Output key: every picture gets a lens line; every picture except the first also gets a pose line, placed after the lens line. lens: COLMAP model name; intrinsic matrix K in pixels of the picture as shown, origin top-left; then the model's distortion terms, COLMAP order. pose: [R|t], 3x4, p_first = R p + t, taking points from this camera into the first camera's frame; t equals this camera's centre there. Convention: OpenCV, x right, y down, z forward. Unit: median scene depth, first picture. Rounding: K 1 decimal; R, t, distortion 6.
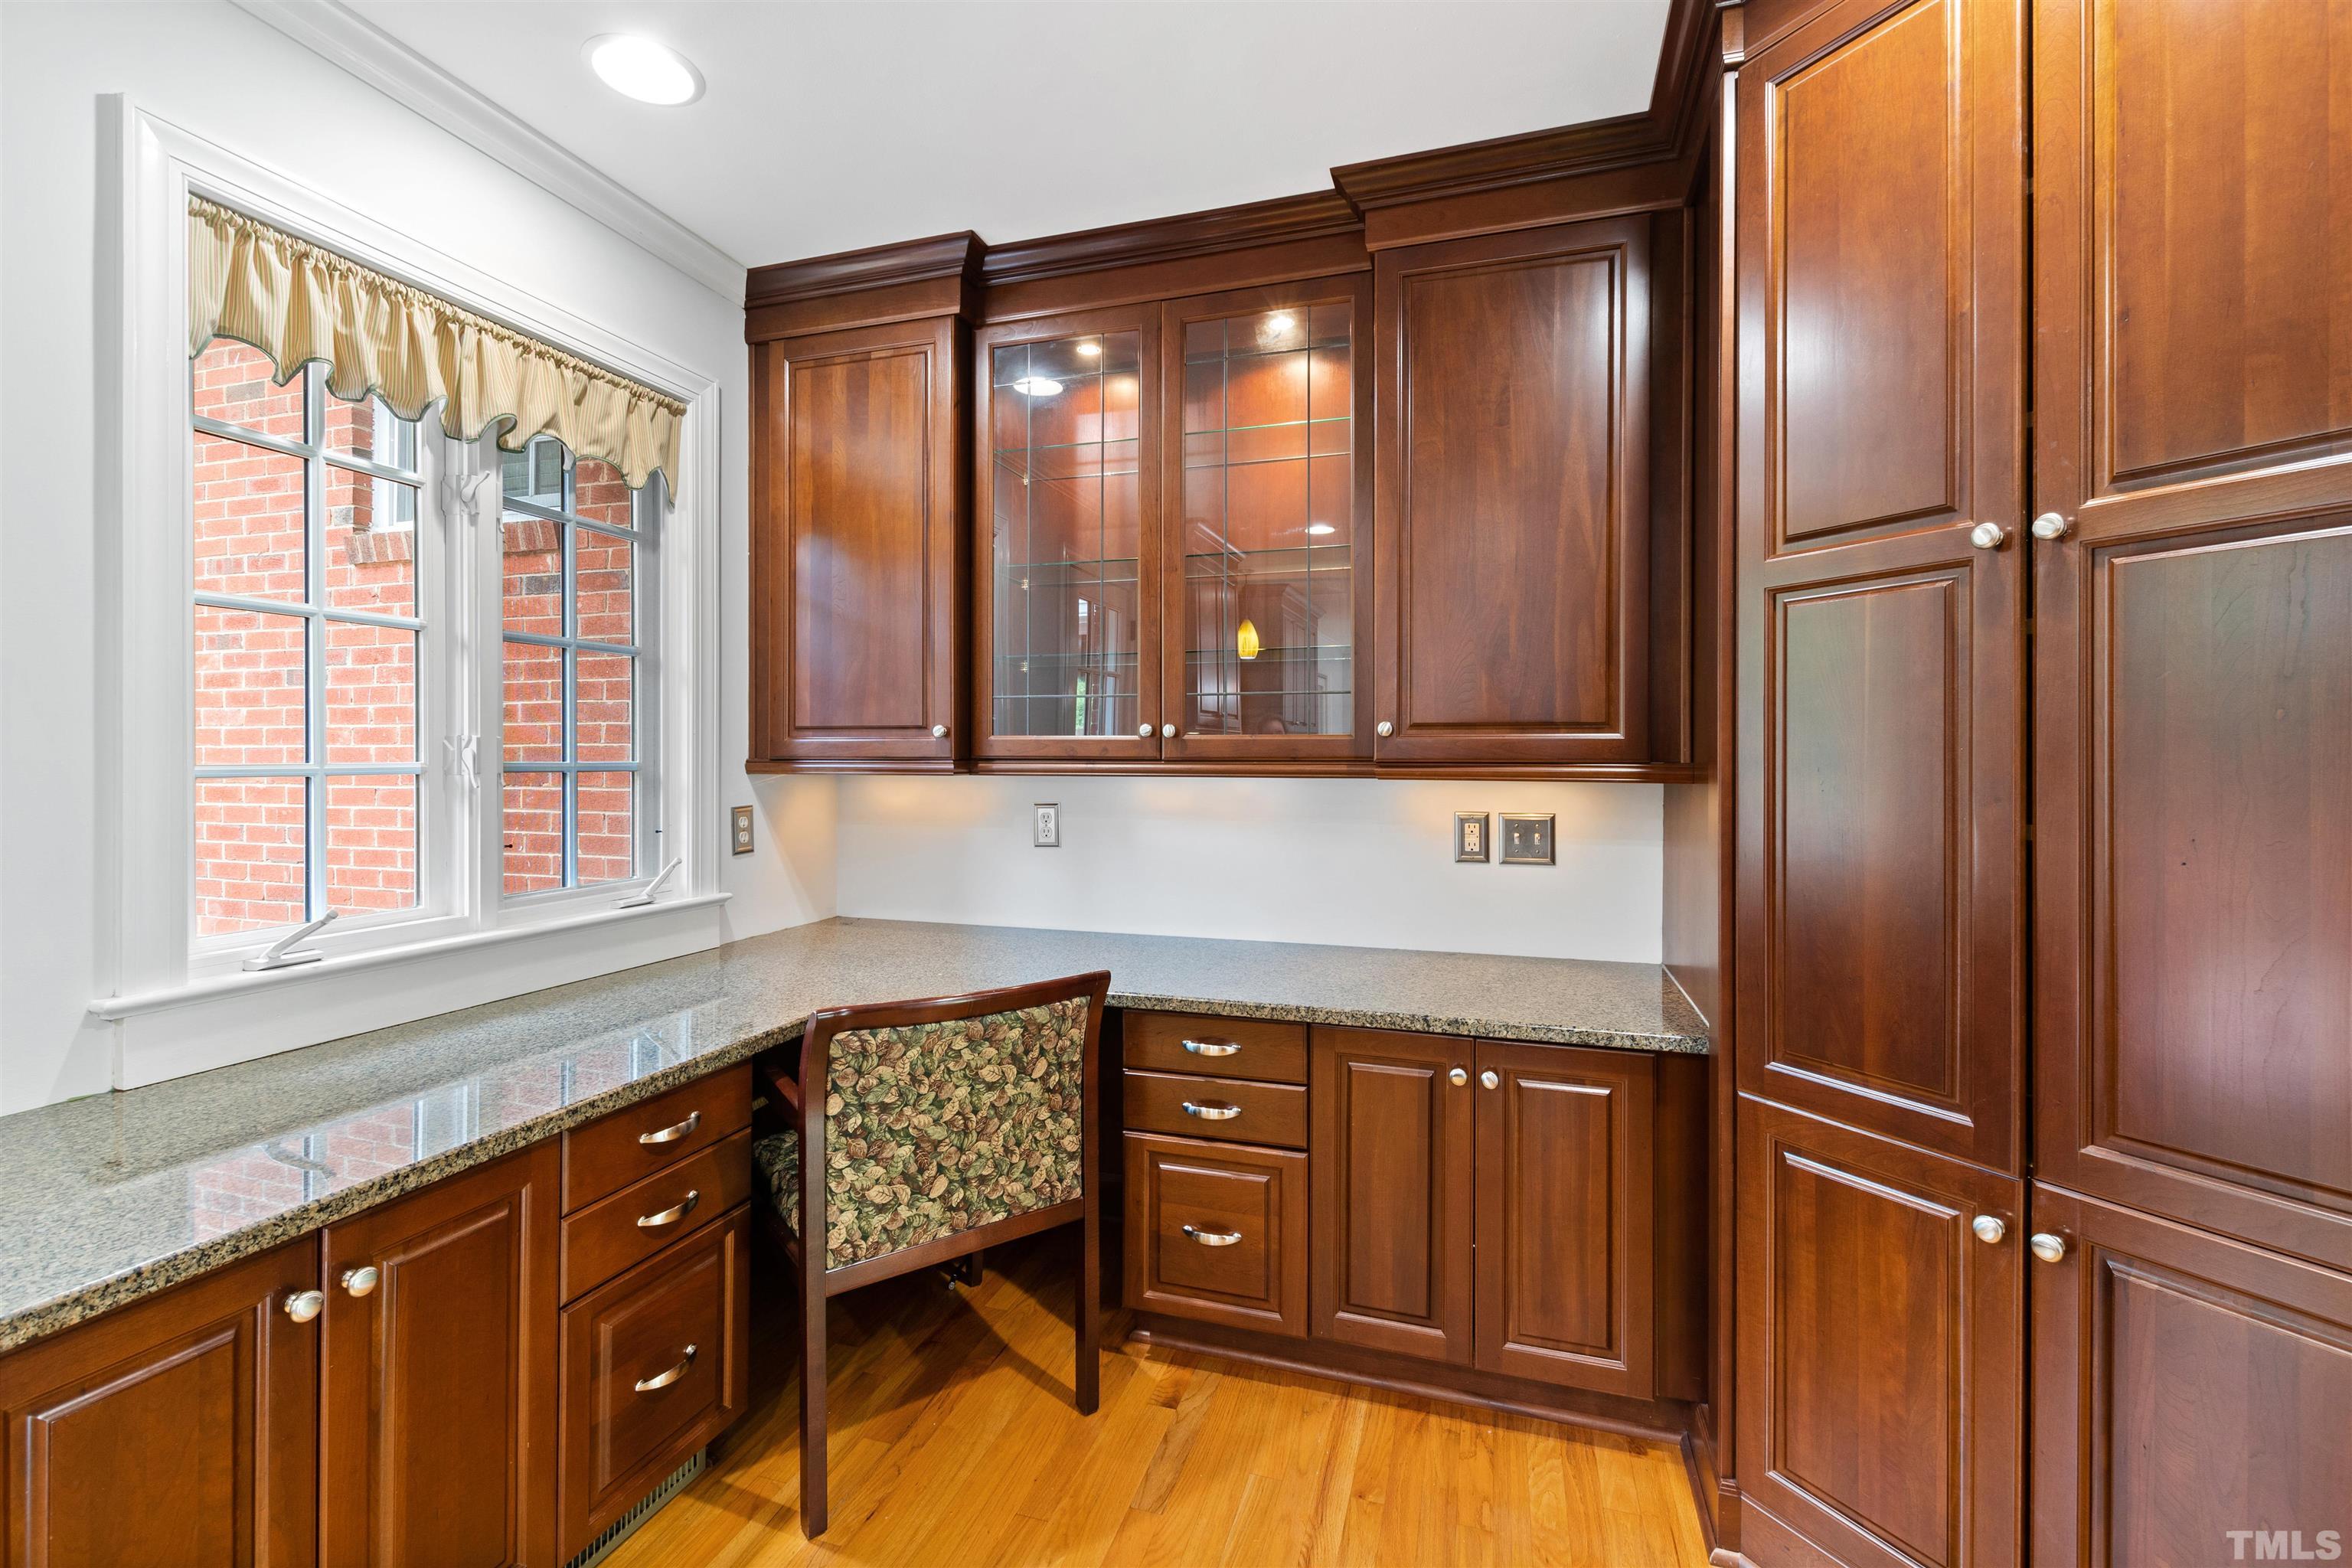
lens RADIAL K [[1029.9, 0, 1163.6], [0, 1029.9, 755.9], [0, 0, 1]] dist [0.000751, -0.003023]
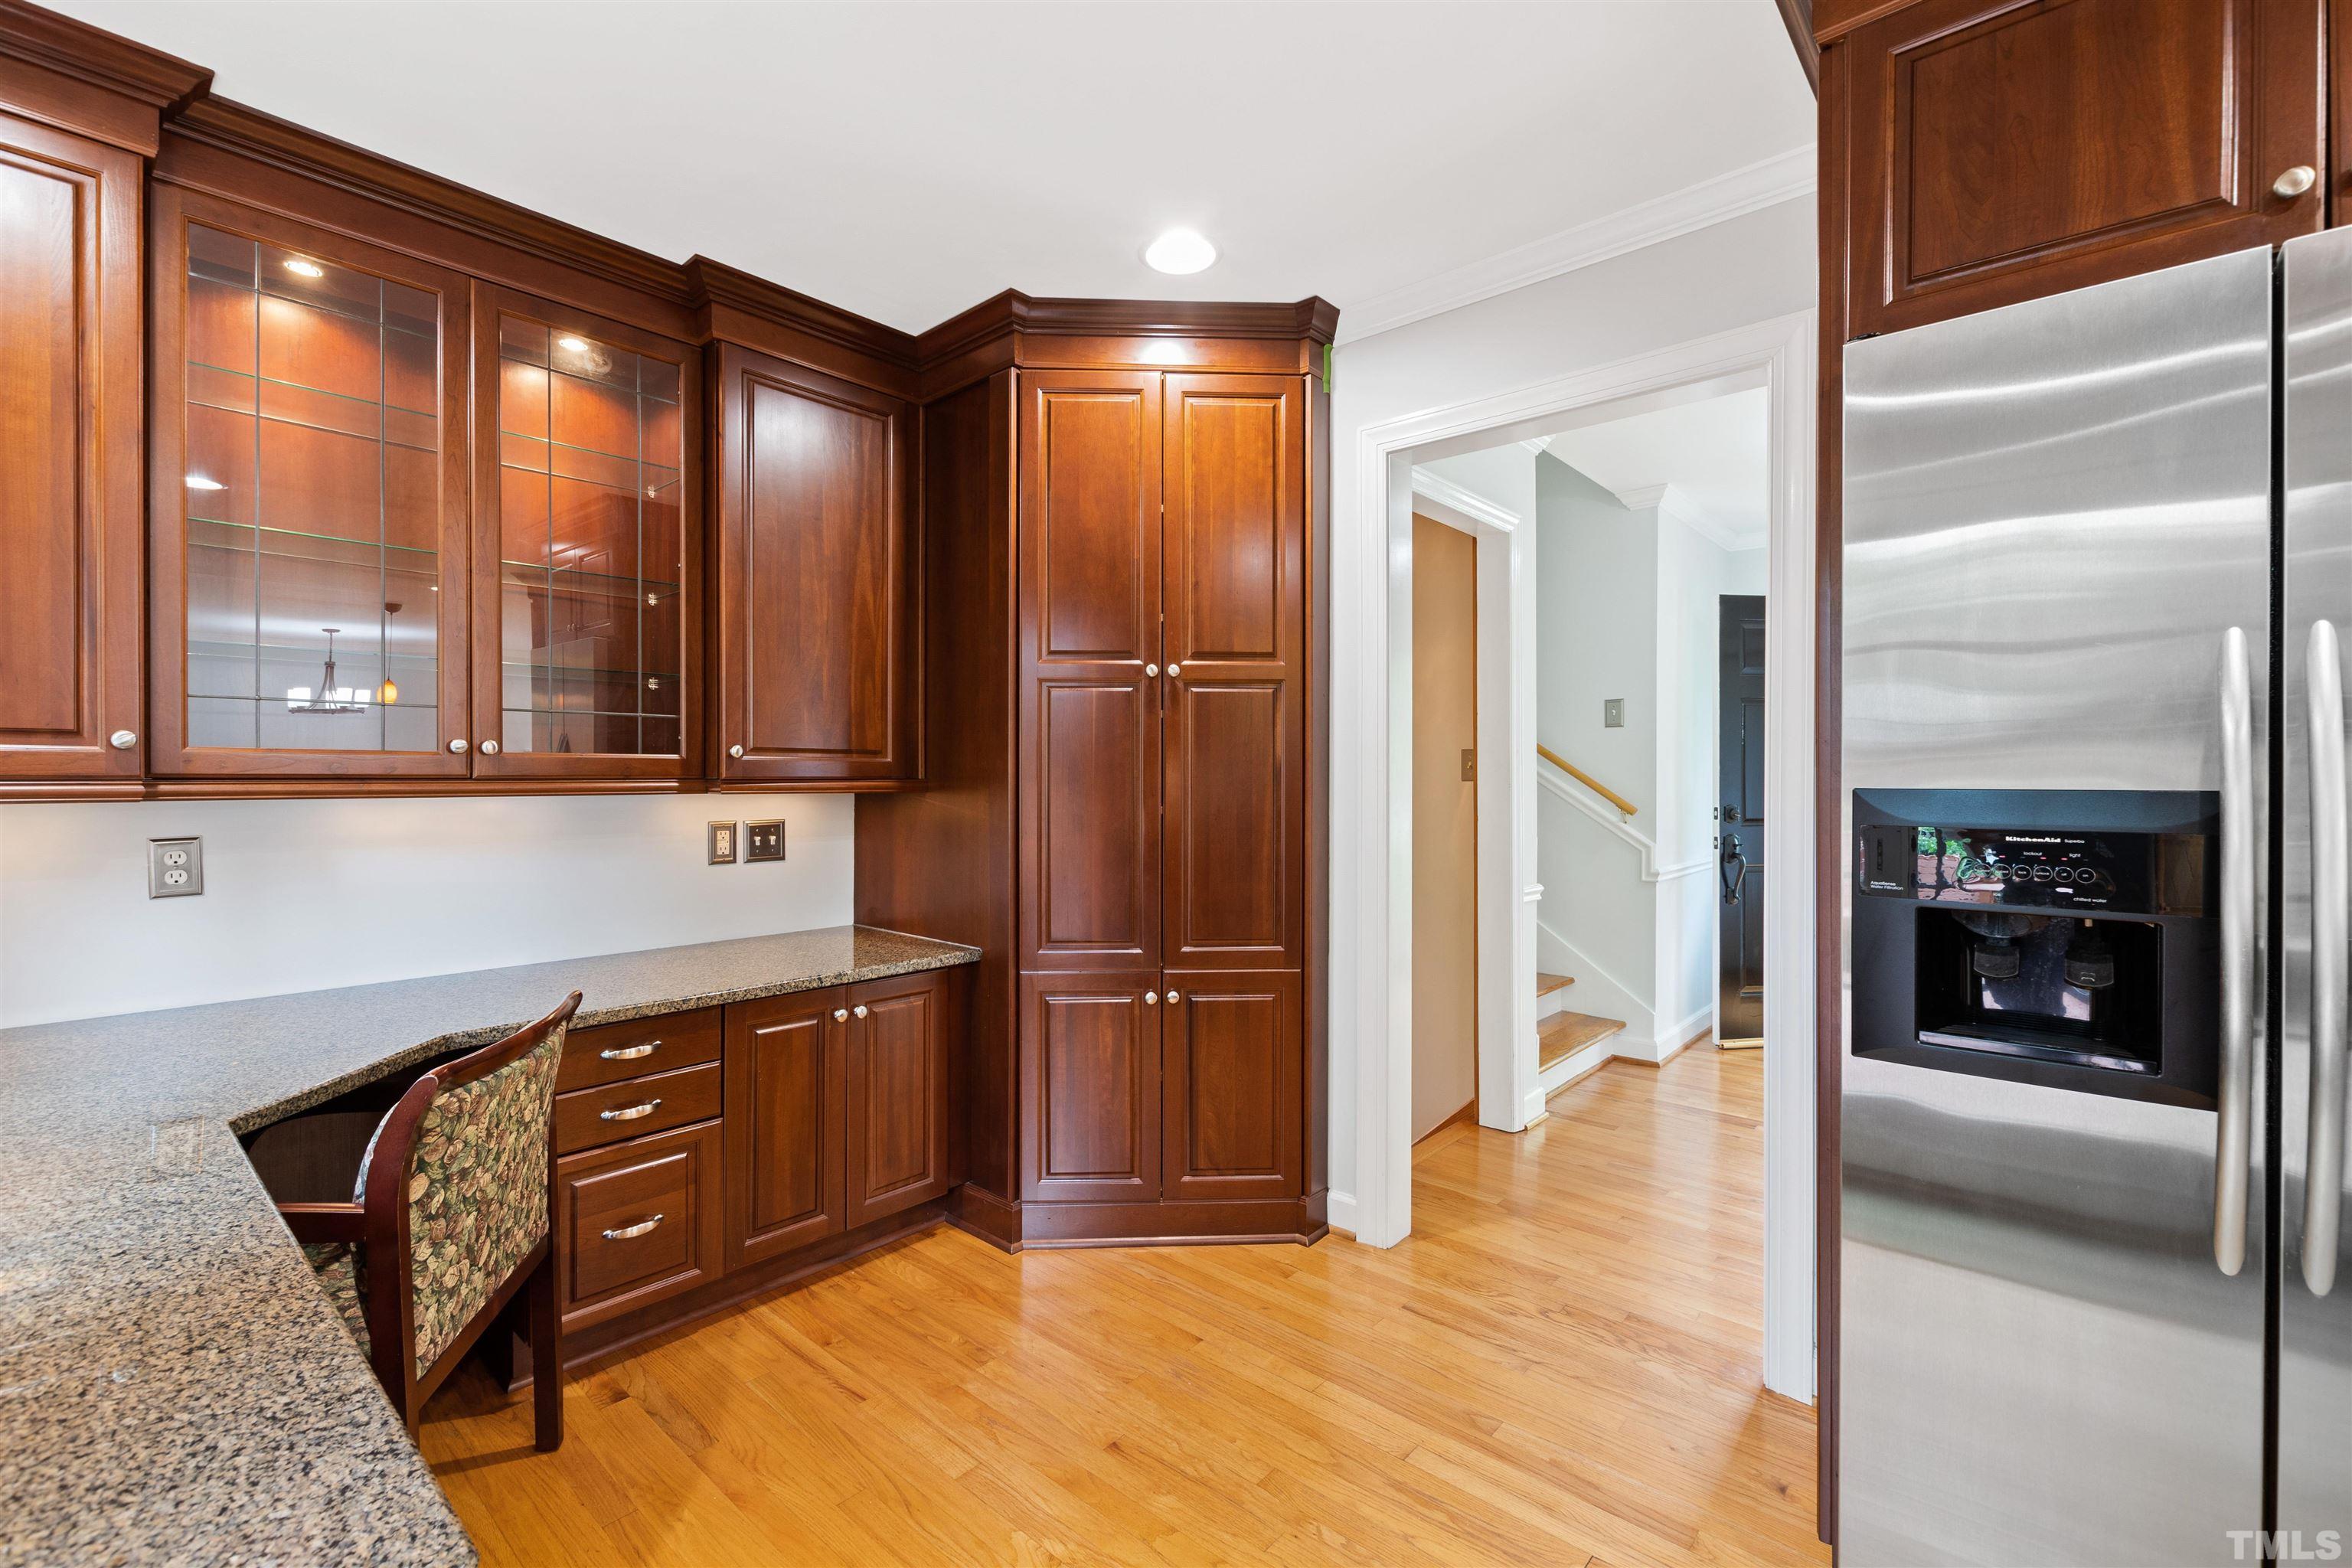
lens RADIAL K [[1029.9, 0, 1155.9], [0, 1029.9, 779.1], [0, 0, 1]] dist [0.000751, -0.003023]
pose [[0.400450, -0.005518, 0.916302, -0.735269], [-0.002267, 0.999973, 0.007013, -0.004090], [-0.916316, -0.004885, 0.400426, 0.091241]]
